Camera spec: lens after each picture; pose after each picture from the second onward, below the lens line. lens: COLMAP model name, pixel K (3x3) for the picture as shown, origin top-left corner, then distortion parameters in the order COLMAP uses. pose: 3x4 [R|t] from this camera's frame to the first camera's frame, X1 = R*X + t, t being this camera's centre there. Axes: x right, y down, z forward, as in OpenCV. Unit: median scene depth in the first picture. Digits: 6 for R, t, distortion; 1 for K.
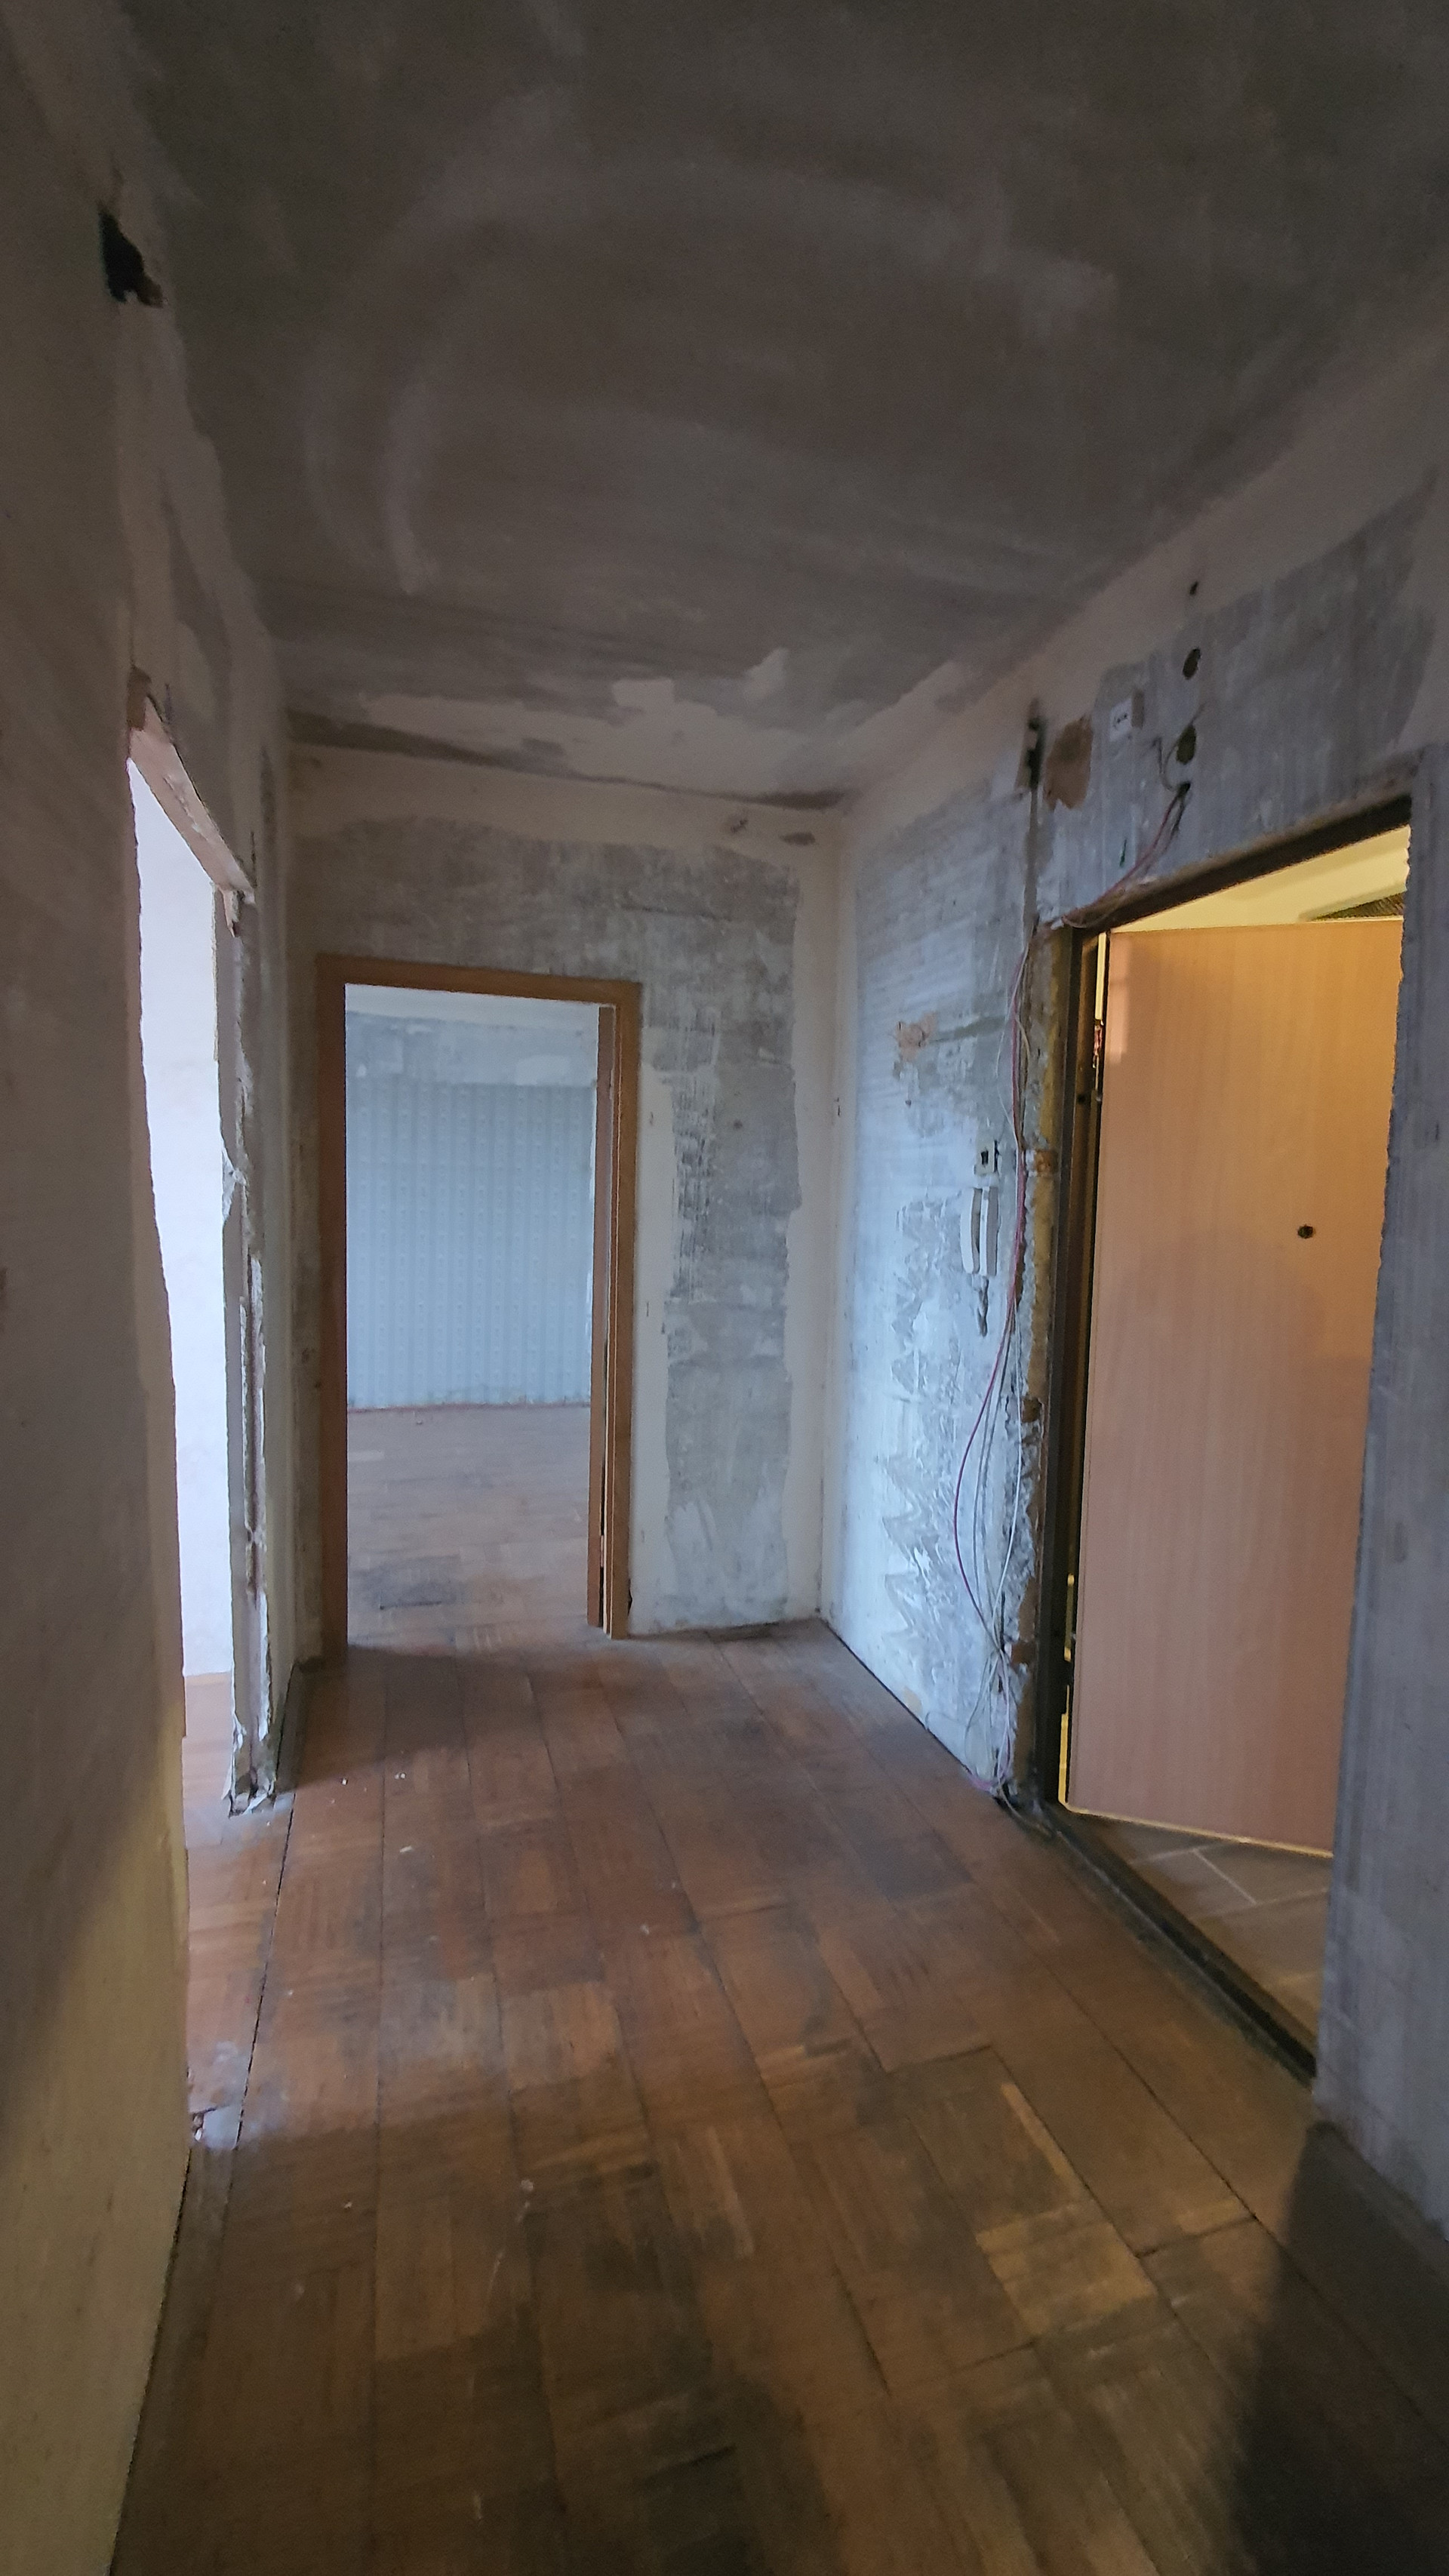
lens RADIAL K [[1026.6, 0, 701.5], [0, 1026.6, 1274.9], [0, 0, 1]] dist [-0.000710, -0.000408]
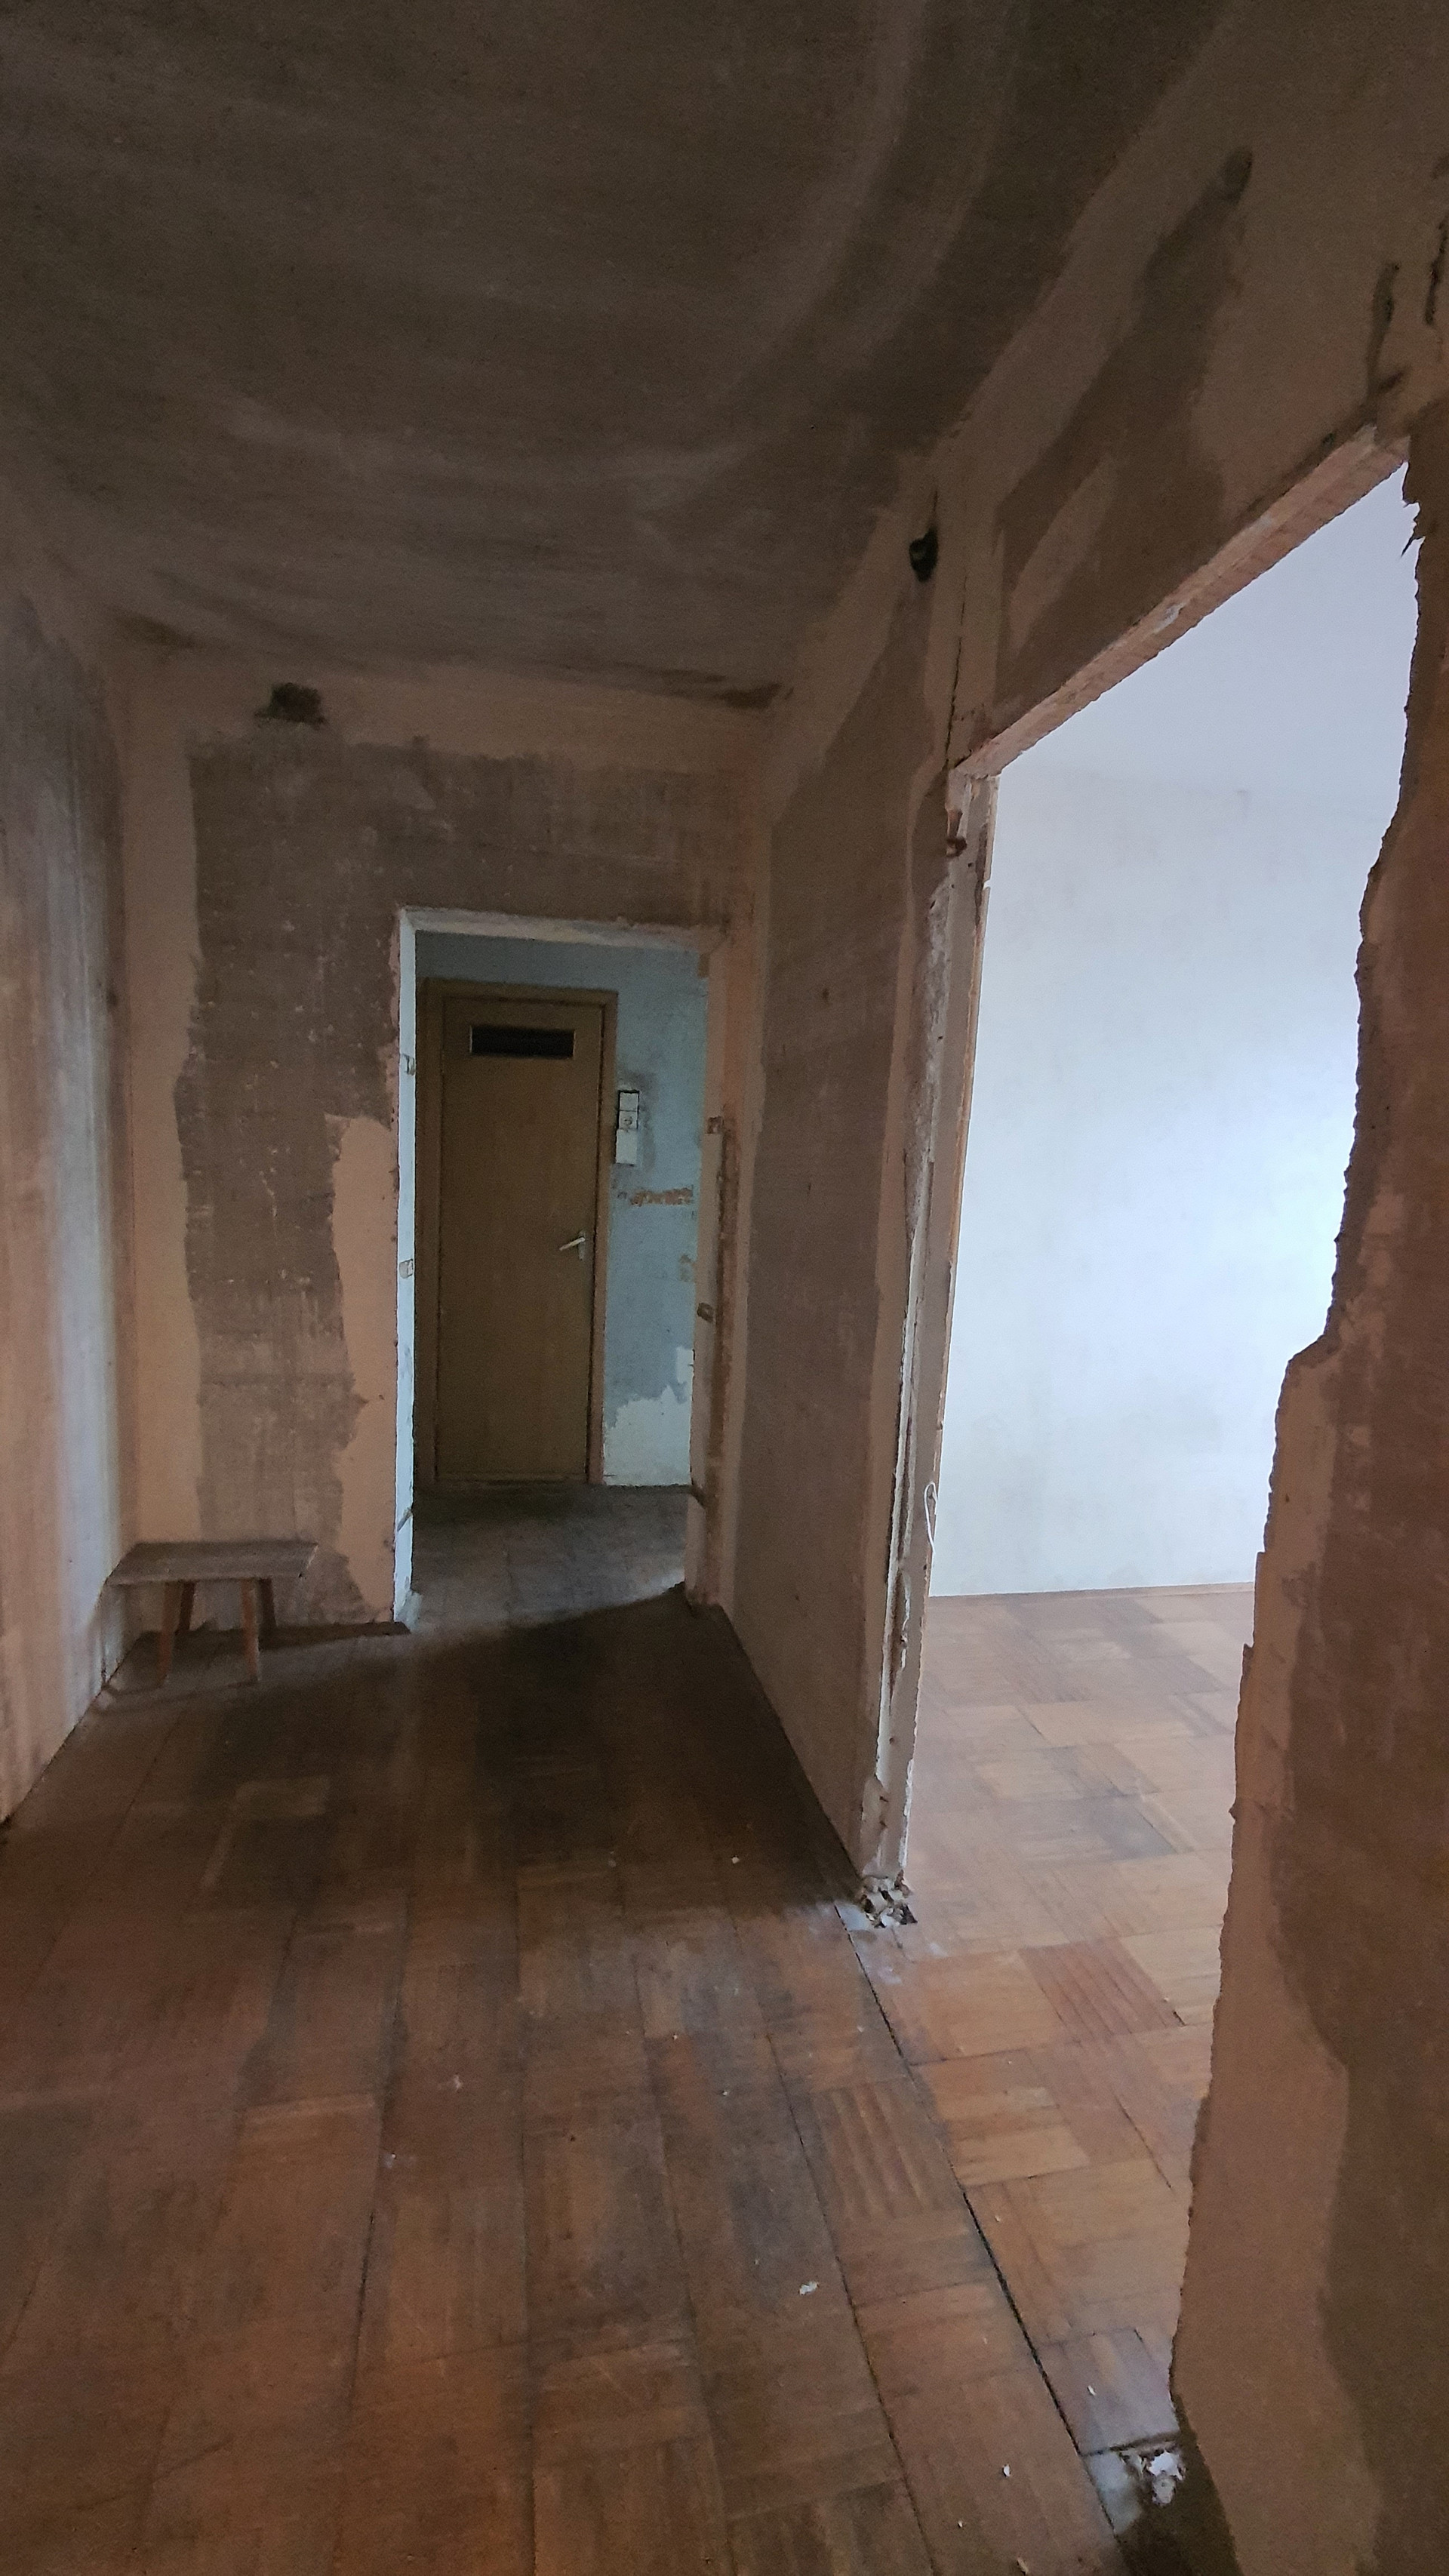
lens RADIAL K [[1026.6, 0, 701.5], [0, 1026.6, 1274.9], [0, 0, 1]] dist [-0.000710, -0.000408]
pose [[-0.993417, -0.071730, 0.089321, -0.296545], [-0.050346, 0.973741, 0.222023, -0.162538], [-0.102902, 0.216064, -0.970942, 1.790610]]
